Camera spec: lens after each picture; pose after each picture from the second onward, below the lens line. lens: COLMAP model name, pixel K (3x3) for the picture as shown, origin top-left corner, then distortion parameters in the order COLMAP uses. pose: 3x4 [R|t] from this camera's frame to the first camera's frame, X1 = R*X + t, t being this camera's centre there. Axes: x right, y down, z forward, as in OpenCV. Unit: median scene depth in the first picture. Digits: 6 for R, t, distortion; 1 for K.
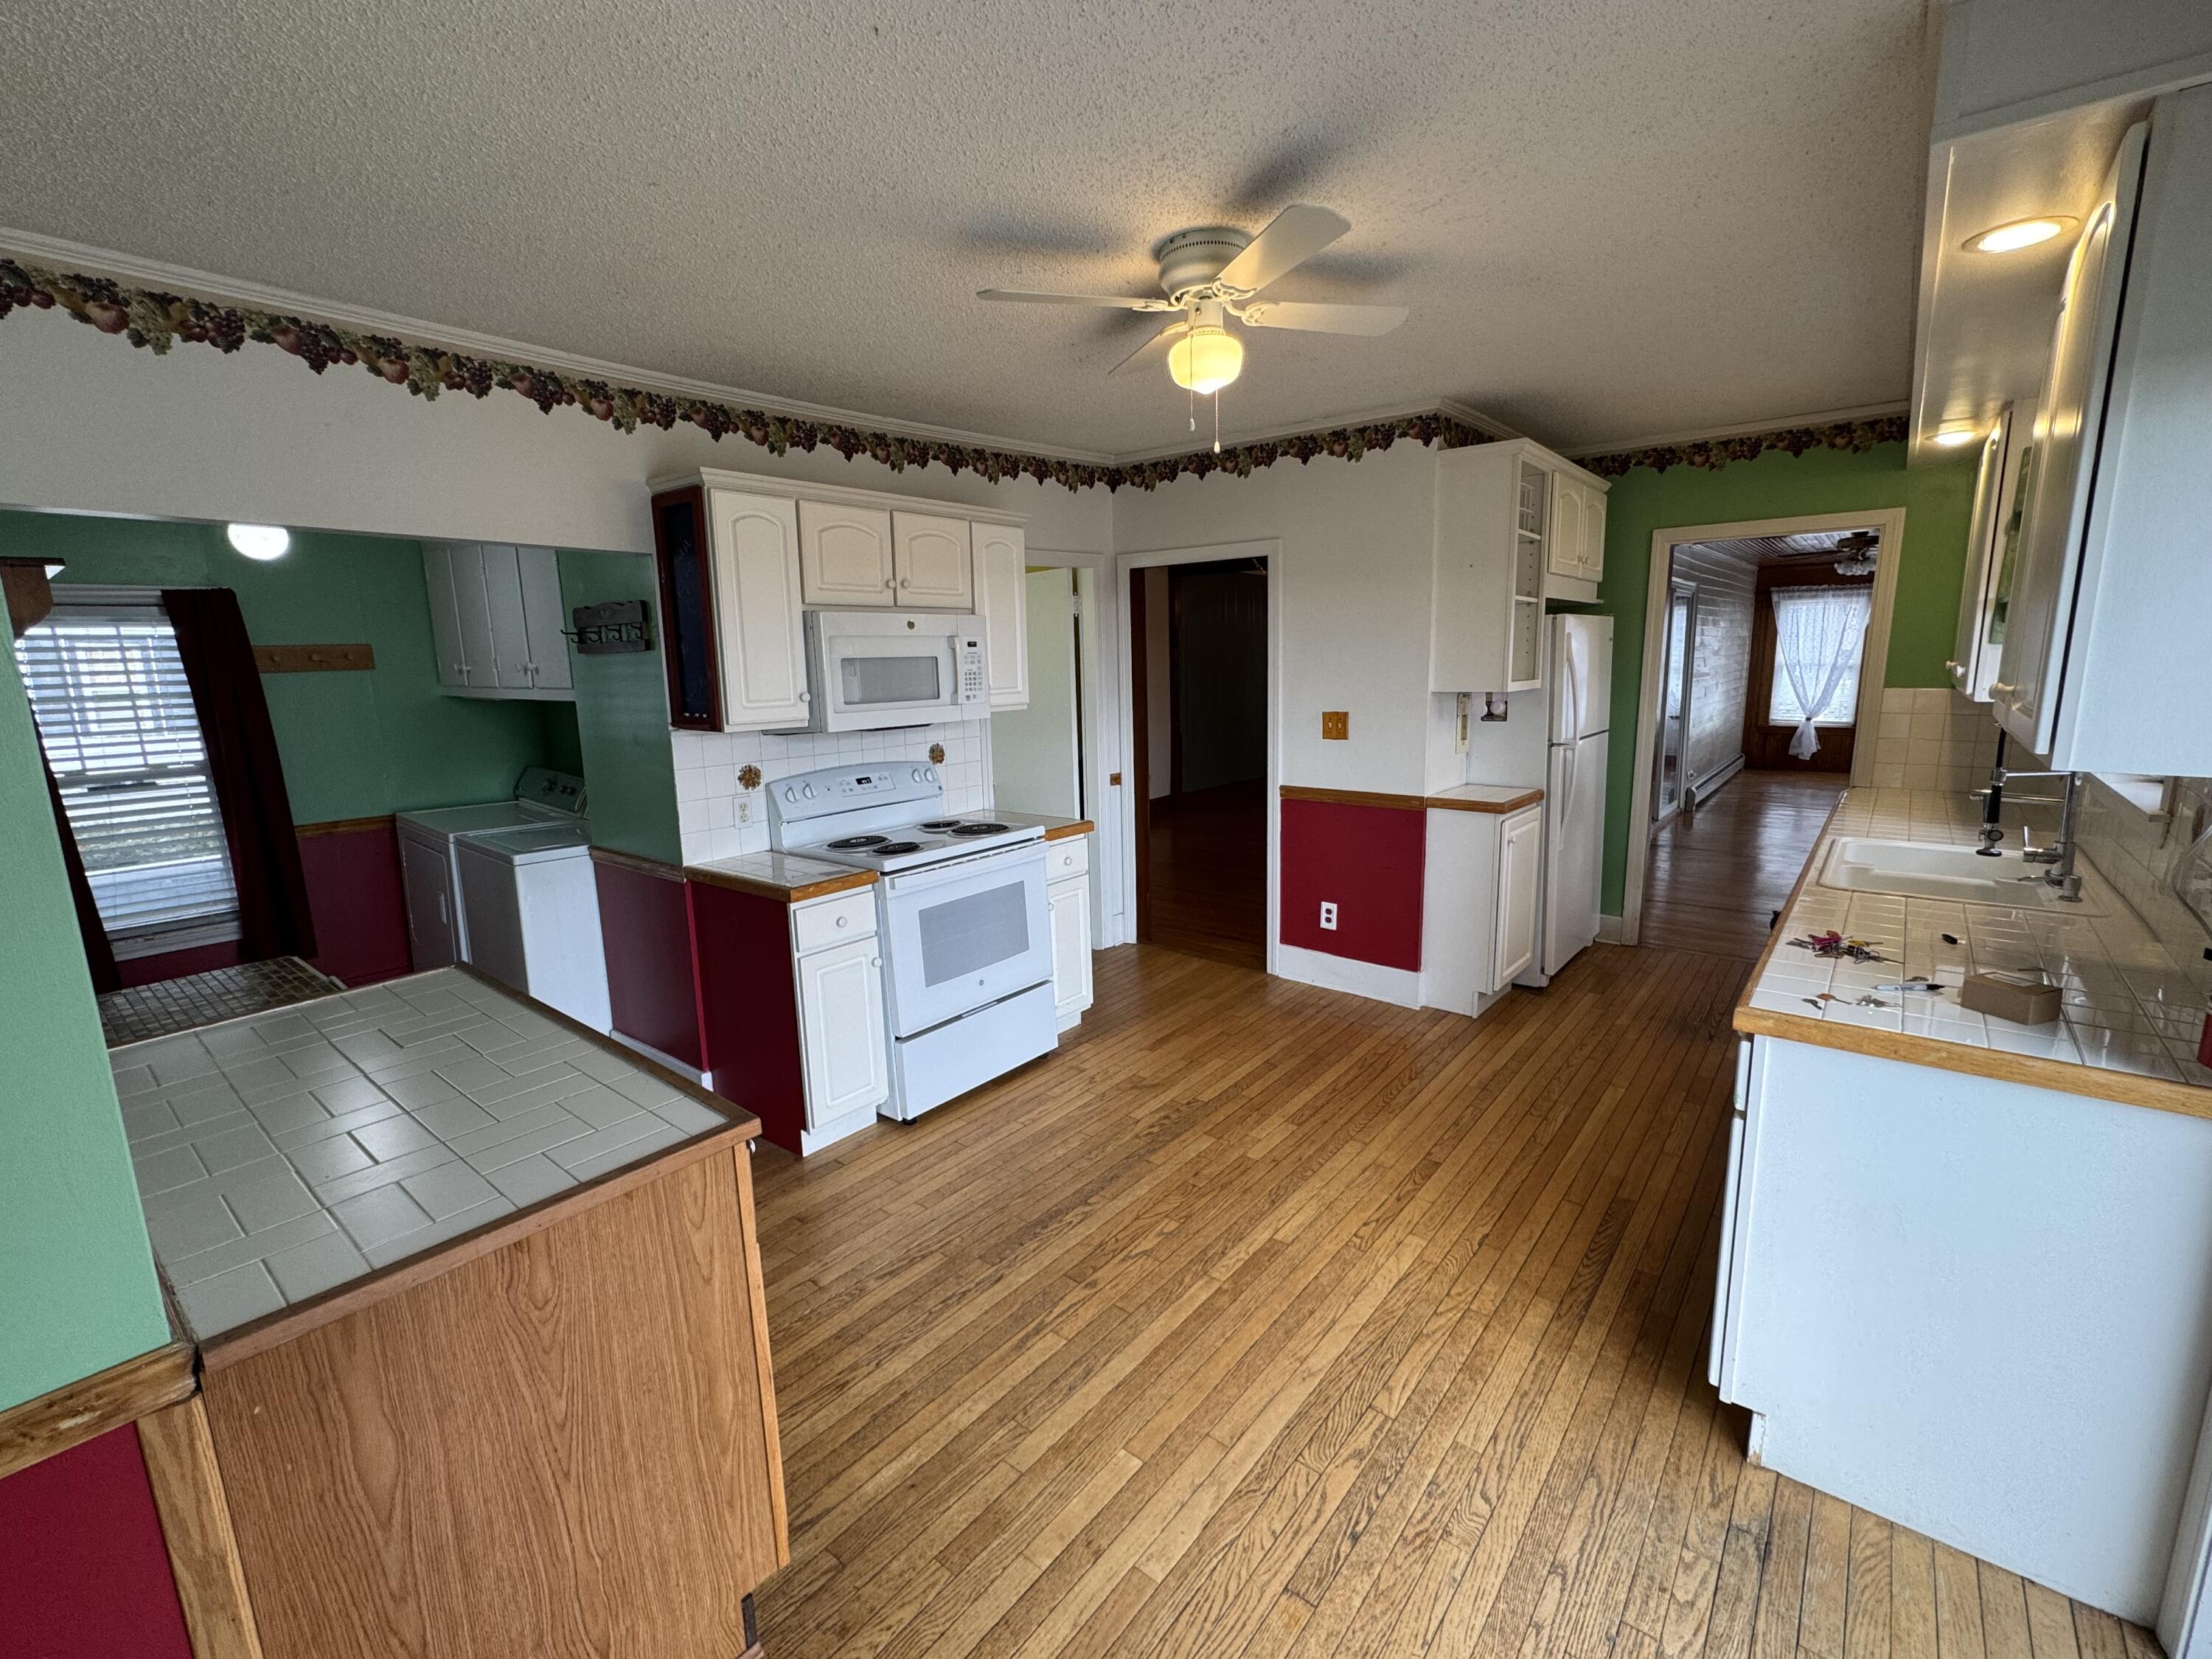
lens RADIAL K [[963.2, 0, 1105.5], [0, 963.2, 826.4], [0, 0, 1]] dist [-0.003941, 0.000202]
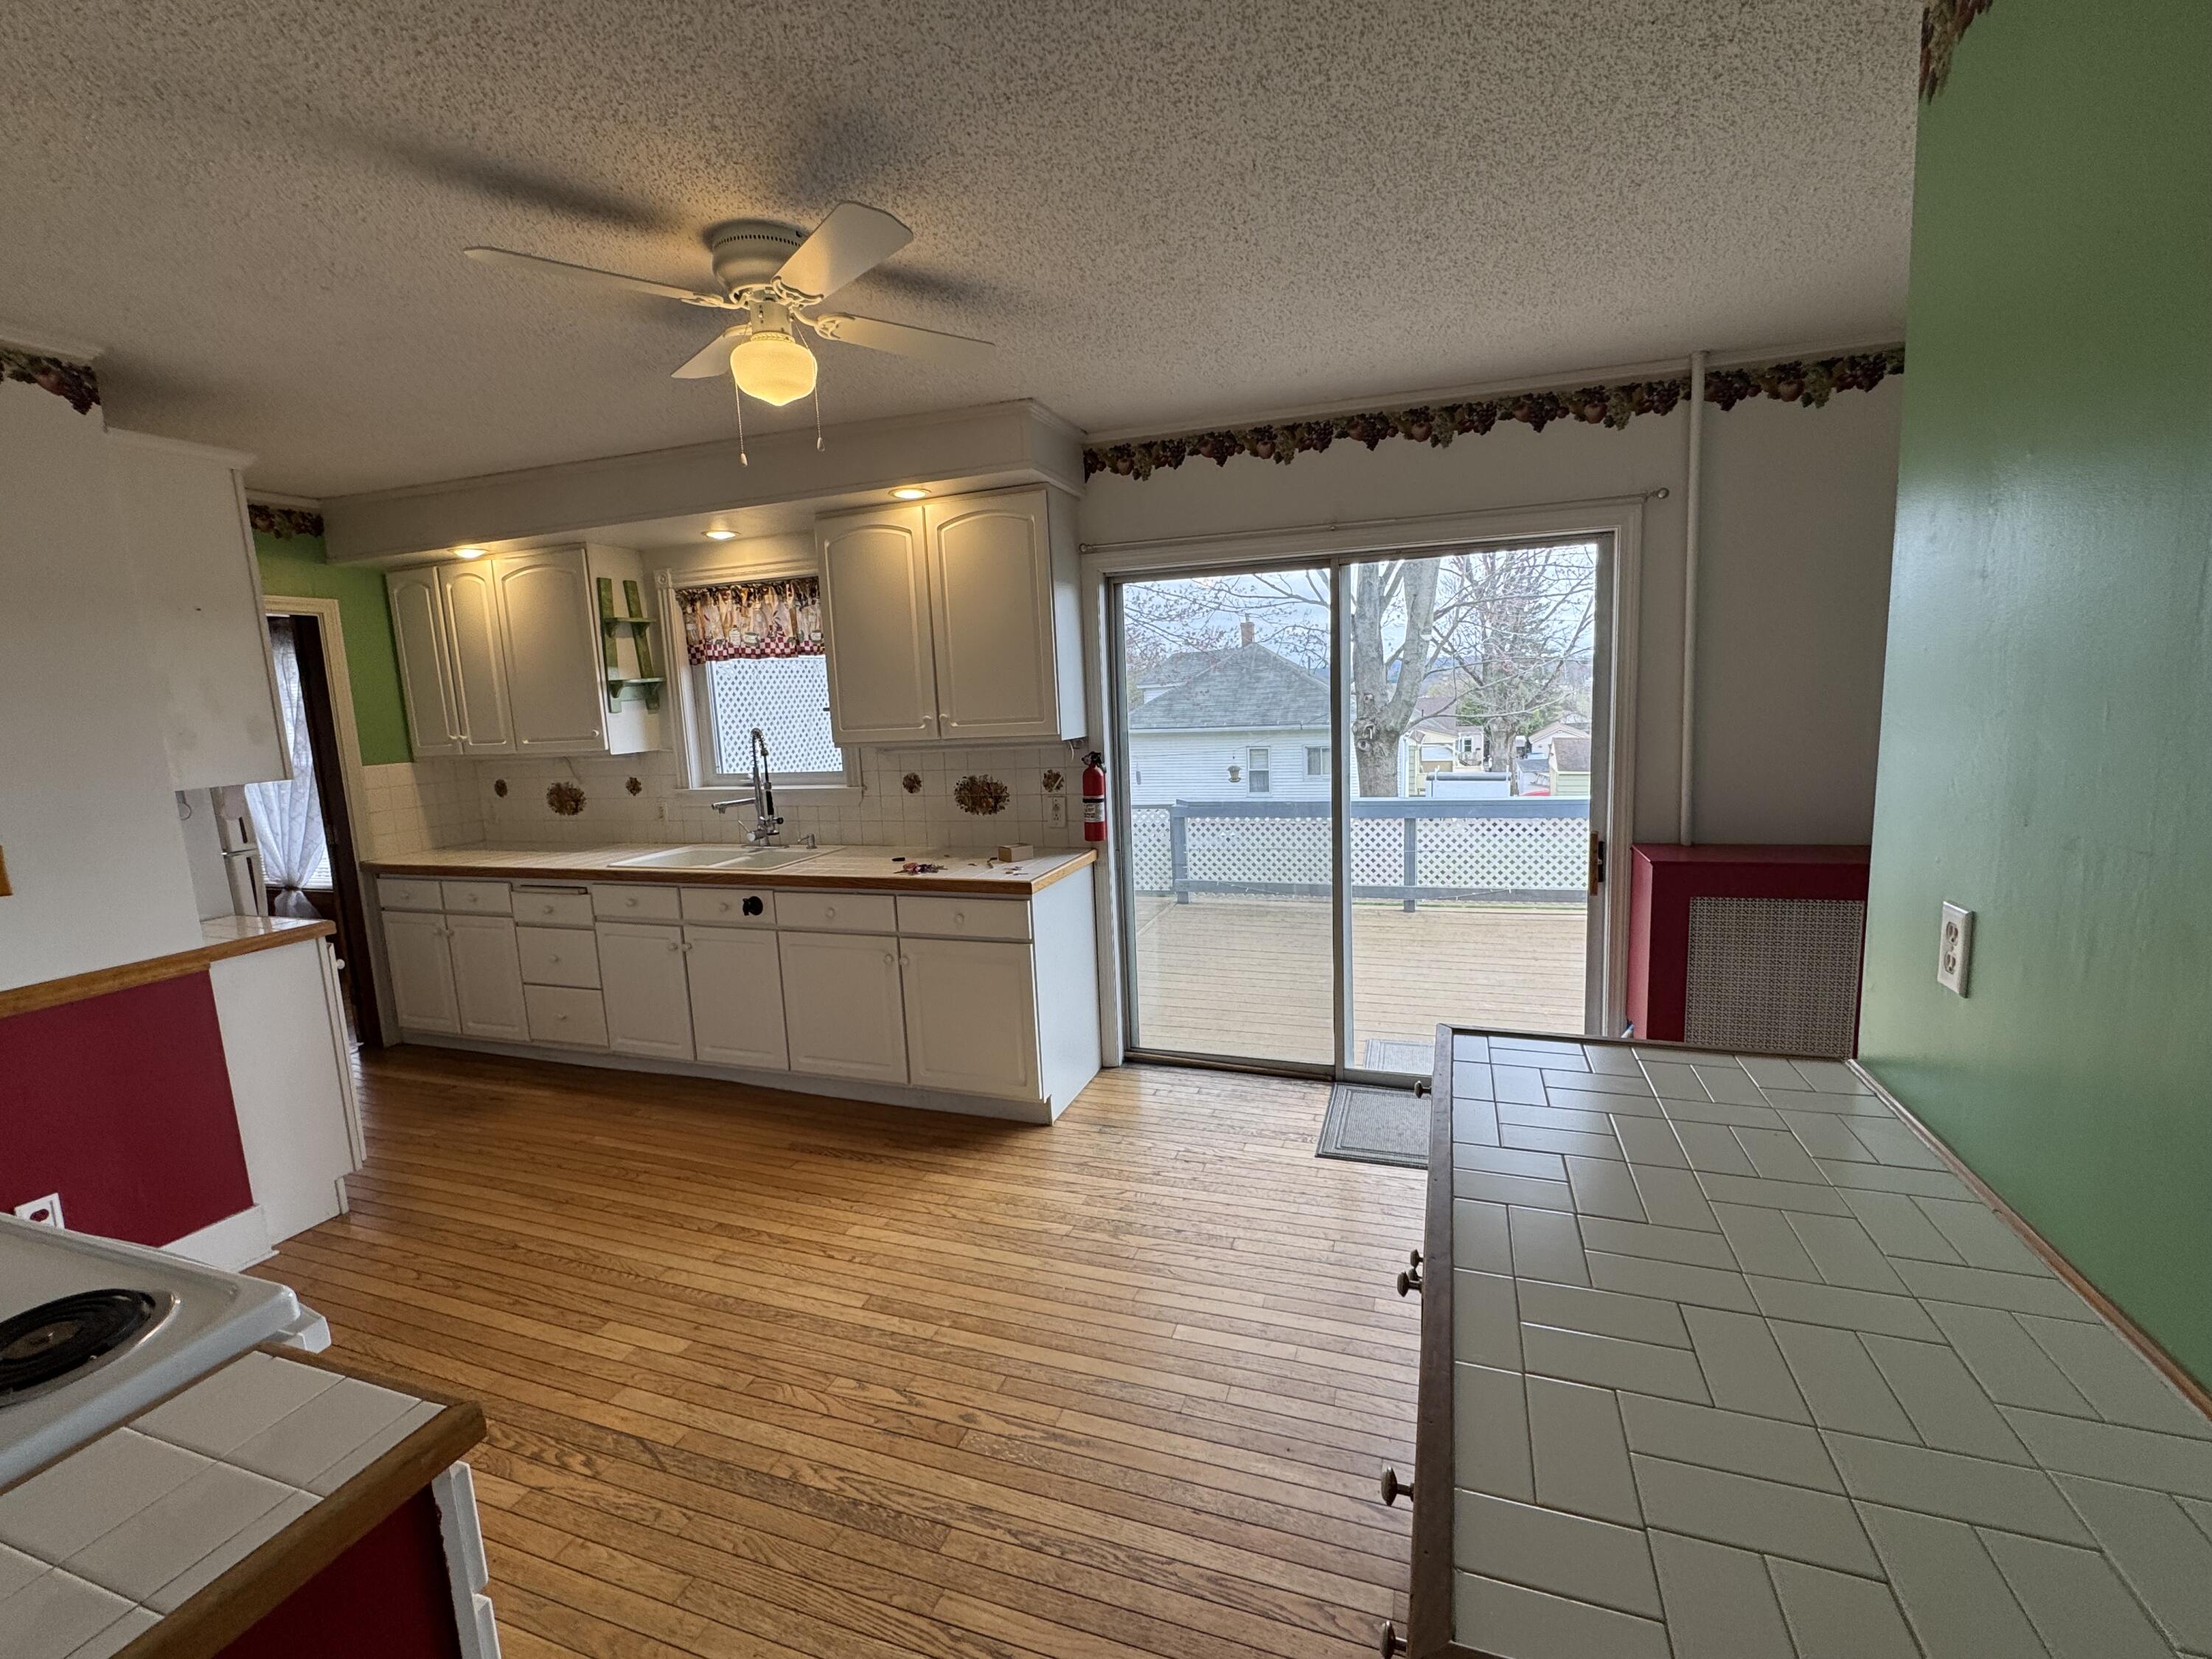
lens RADIAL K [[963.2, 0, 1105.5], [0, 963.2, 826.4], [0, 0, 1]] dist [-0.003941, 0.000202]
pose [[-0.337757, -0.094619, 0.936465, -0.474890], [0.218630, 0.959835, 0.175834, -0.088889], [-0.915489, 0.264129, -0.303505, 0.596498]]
